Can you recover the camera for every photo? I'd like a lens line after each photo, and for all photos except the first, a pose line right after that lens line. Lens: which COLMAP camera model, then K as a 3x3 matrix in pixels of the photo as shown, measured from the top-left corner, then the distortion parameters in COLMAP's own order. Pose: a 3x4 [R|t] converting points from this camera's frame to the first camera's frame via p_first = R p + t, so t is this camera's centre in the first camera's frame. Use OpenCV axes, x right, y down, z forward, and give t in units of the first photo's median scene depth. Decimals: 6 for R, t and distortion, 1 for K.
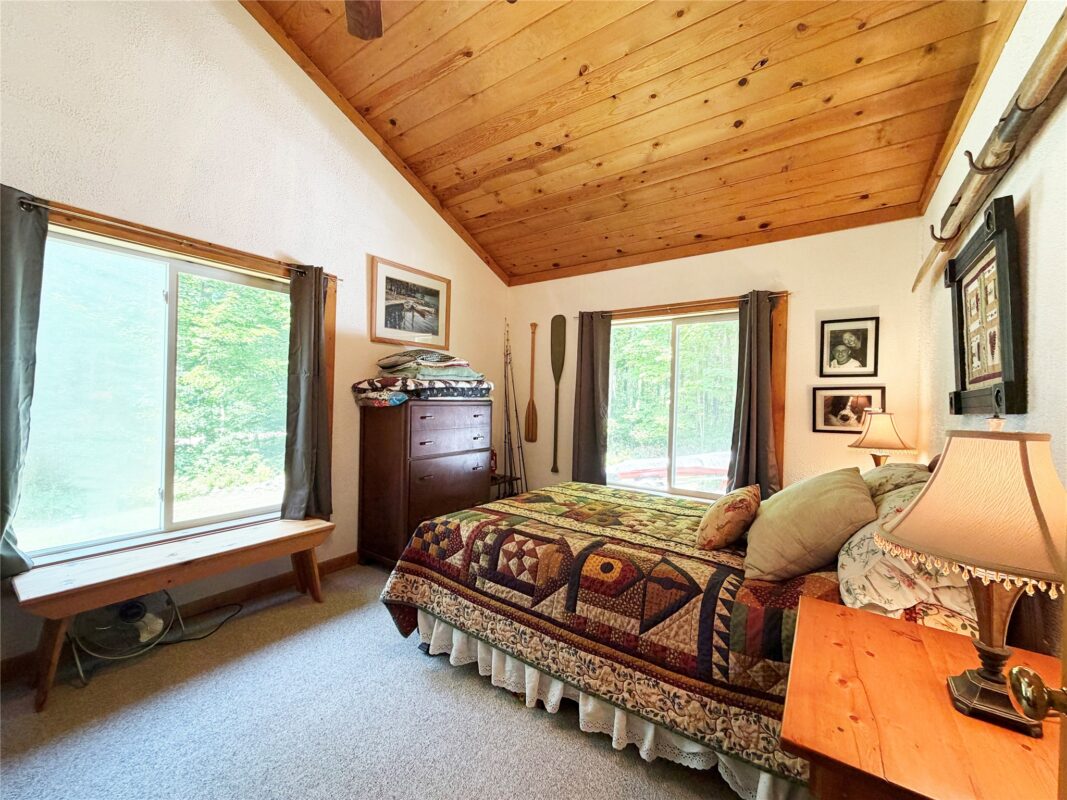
lens RADIAL K [[425.4, 0, 531.8], [0, 425.4, 401.8], [0, 0, 1]] dist [0.000371, -0.000107]
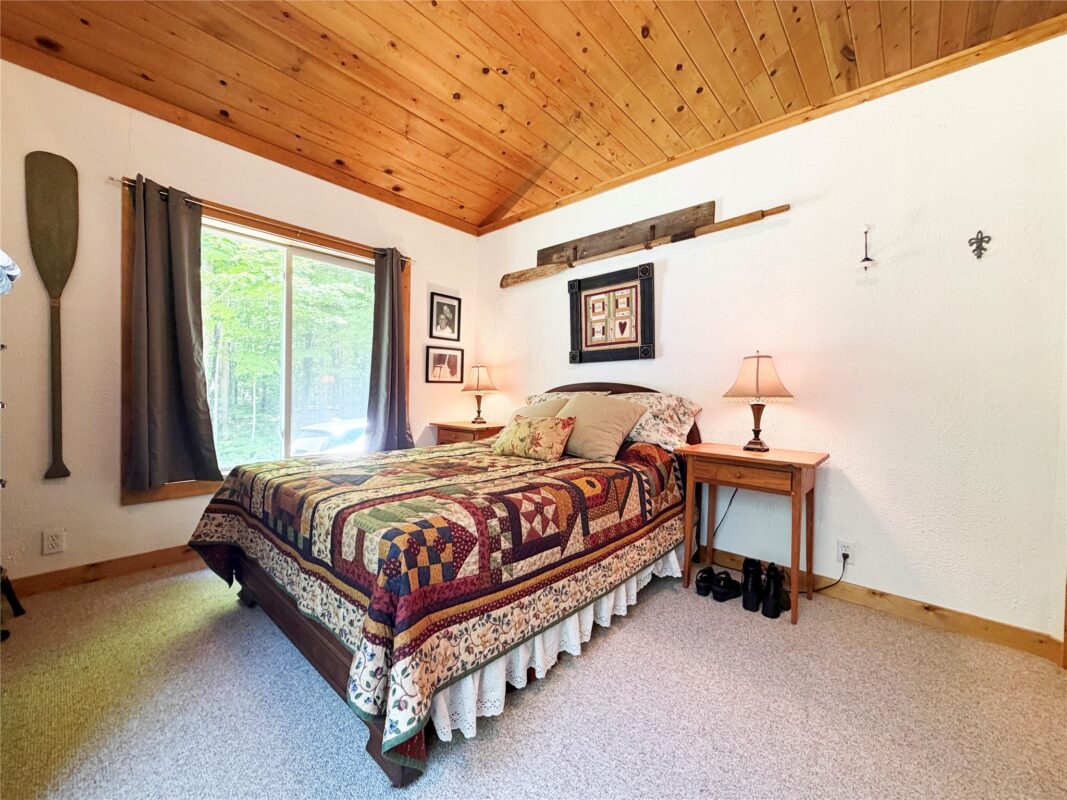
lens RADIAL K [[425.4, 0, 531.8], [0, 425.4, 401.8], [0, 0, 1]] dist [0.000371, -0.000107]
pose [[0.115529, -0.041698, 0.992428, -0.658001], [-0.012447, 0.998979, 0.043422, 0.088802], [-0.993226, -0.017369, 0.114892, 0.718532]]
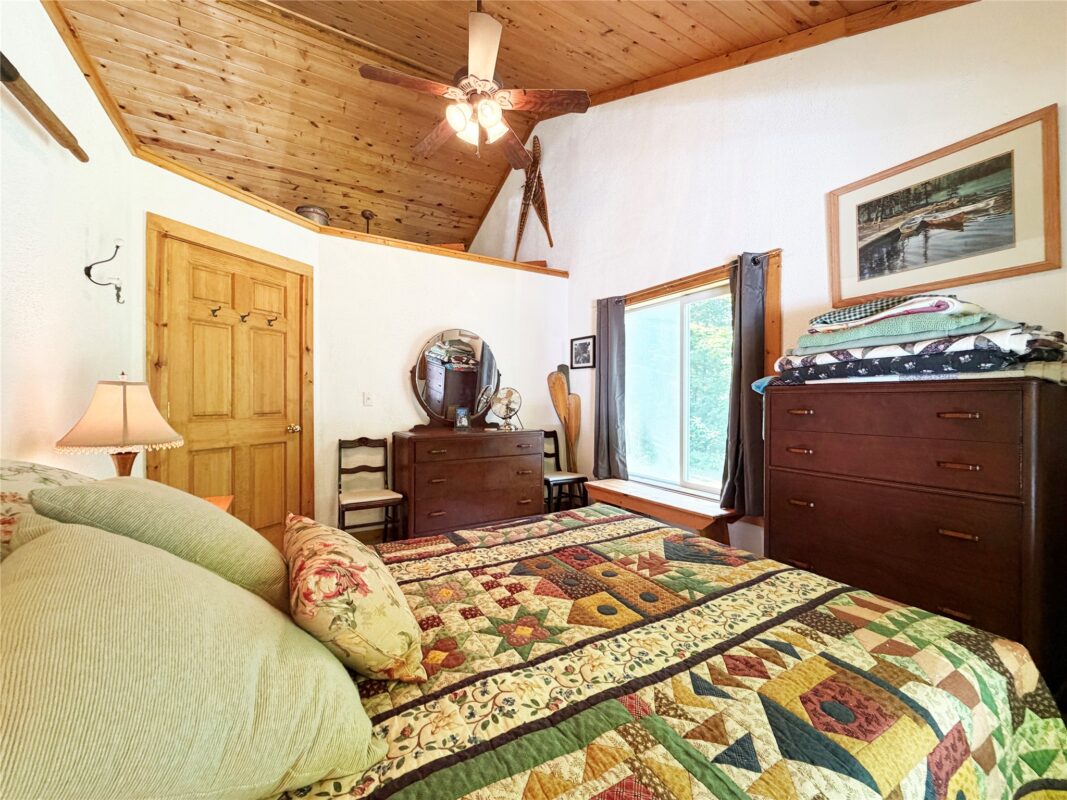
lens RADIAL K [[425.4, 0, 531.8], [0, 425.4, 401.8], [0, 0, 1]] dist [0.000371, -0.000107]
pose [[-0.418438, -0.021713, -0.907986, 0.679646], [-0.018986, 0.999705, -0.015157, 0.050935], [0.908047, 0.010897, -0.418727, 1.153889]]
